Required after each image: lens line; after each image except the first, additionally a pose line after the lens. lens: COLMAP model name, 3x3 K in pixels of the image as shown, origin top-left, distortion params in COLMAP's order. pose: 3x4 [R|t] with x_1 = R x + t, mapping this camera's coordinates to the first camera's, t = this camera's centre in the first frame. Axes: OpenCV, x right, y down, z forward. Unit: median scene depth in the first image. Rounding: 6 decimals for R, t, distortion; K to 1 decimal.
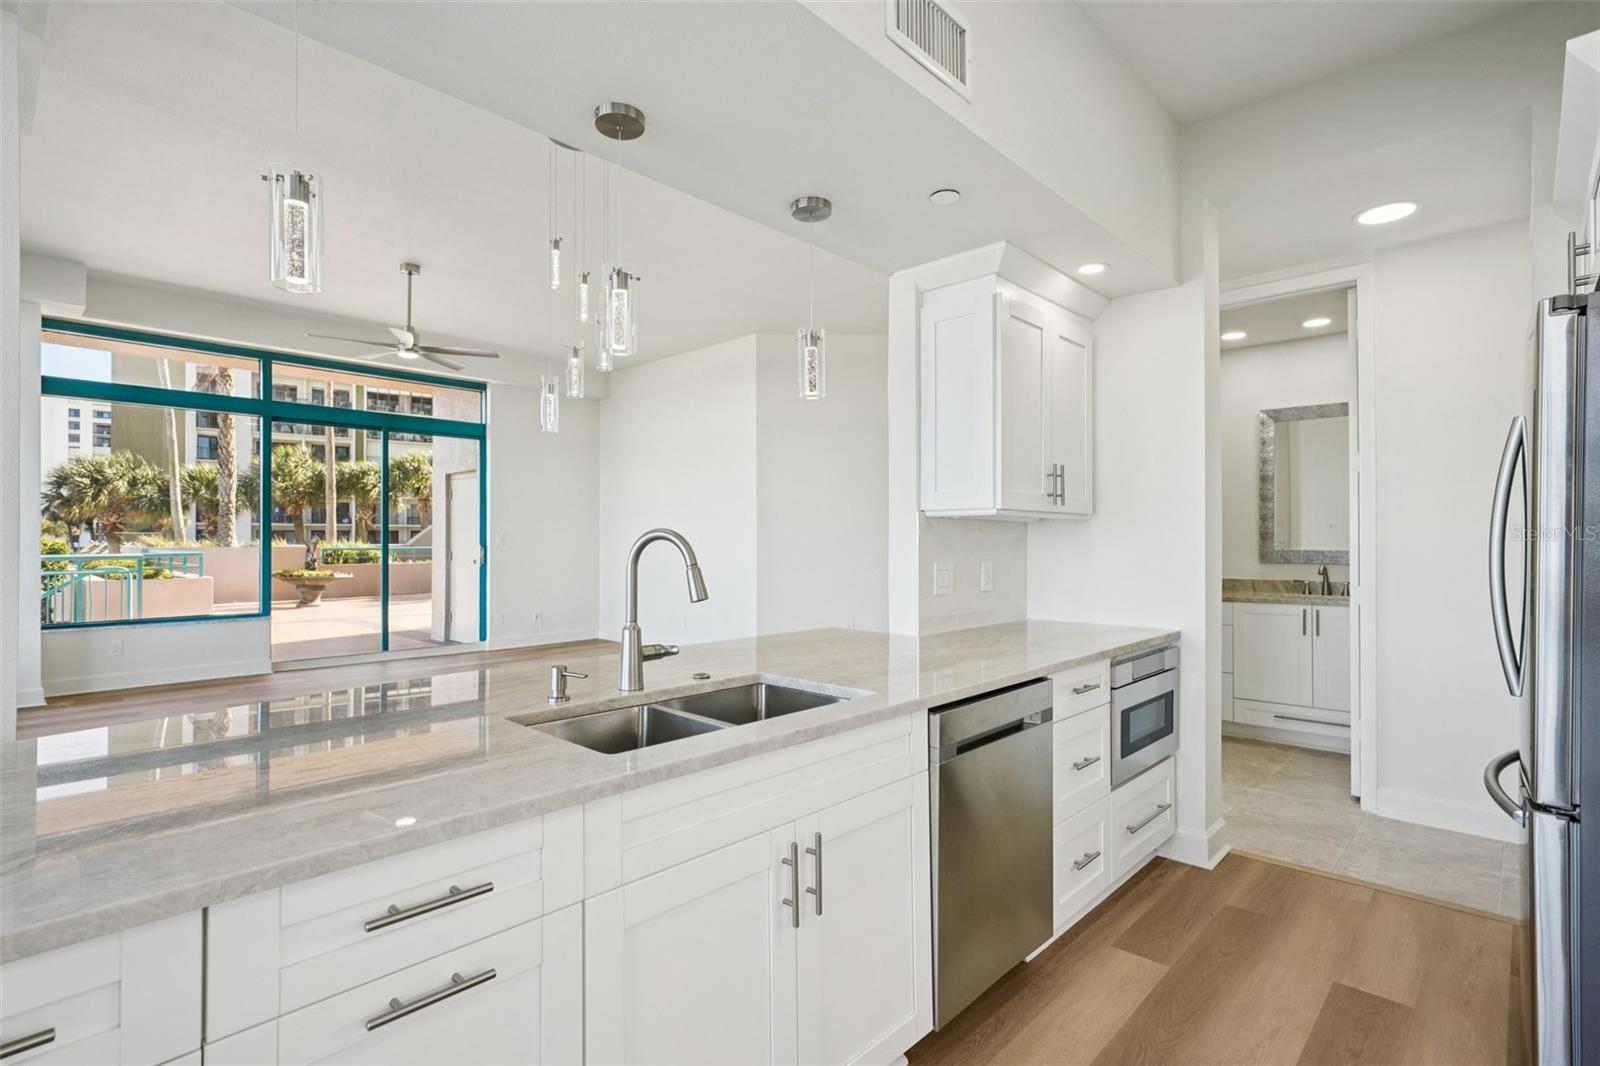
lens RADIAL K [[766.7, 0, 799.2], [0, 766.7, 535.7], [0, 0, 1]] dist [0.004351, 0.000715]
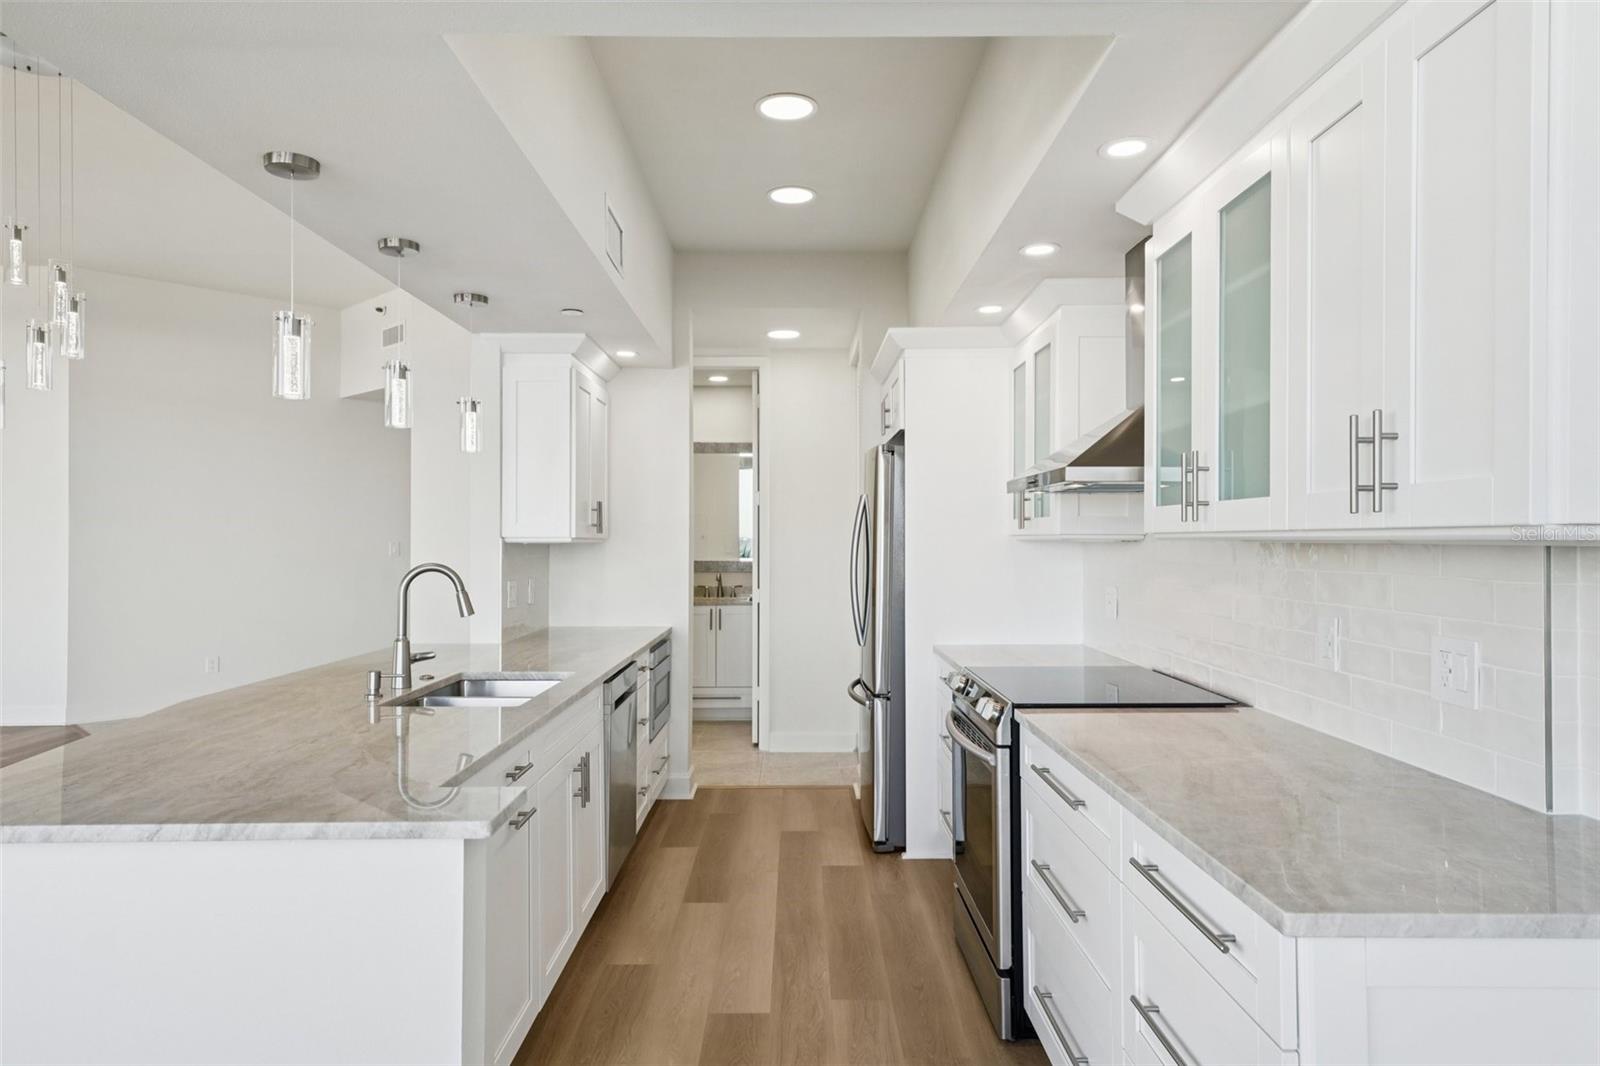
lens RADIAL K [[1009.4, 0, 811.8], [0, 1009.4, 533.3], [0, 0, 1]] dist [0.027922, -0.000777]
pose [[0.713578, 0.005782, 0.700552, -0.570535], [-0.005382, 0.999982, -0.002772, -0.036150], [-0.700555, -0.001793, 0.713596, -0.431437]]
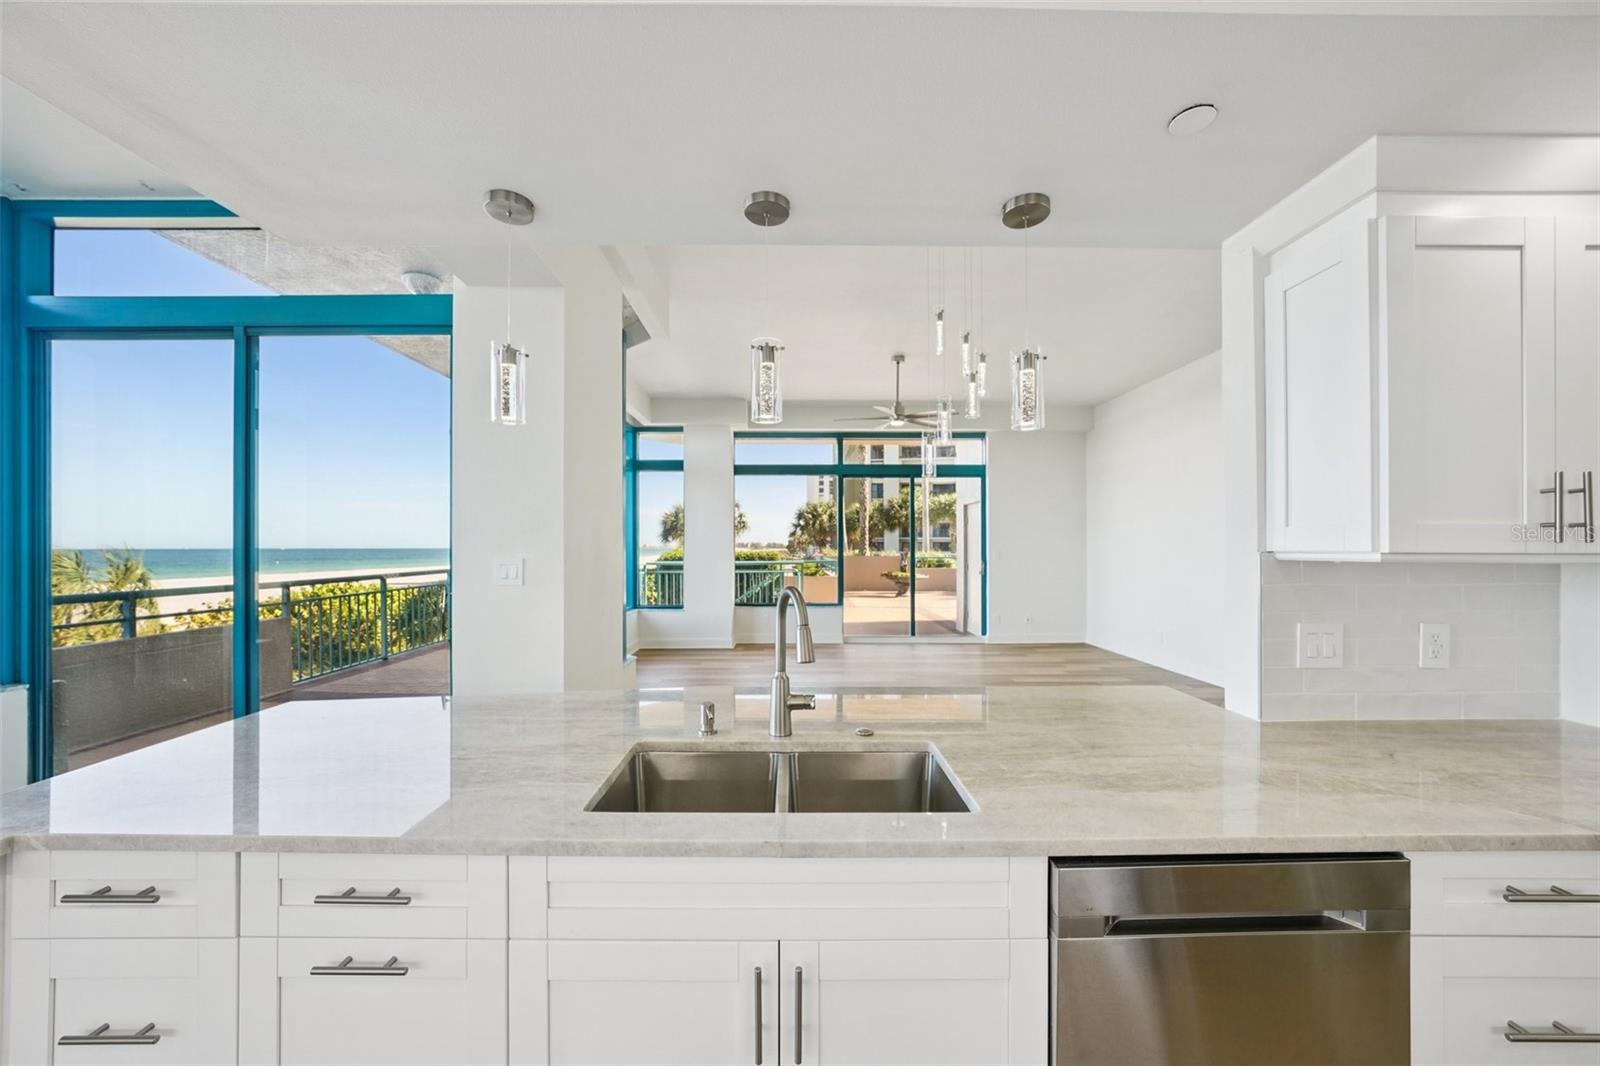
lens RADIAL K [[596.9, 0, 798.0], [0, 596.9, 545.2], [0, 0, 1]] dist [-0.014741, 0.000586]
pose [[0.693217, -0.001895, -0.720726, 0.245494], [0.003384, 0.999994, 0.000625, -0.039135], [0.720721, -0.002872, 0.693219, 0.272290]]
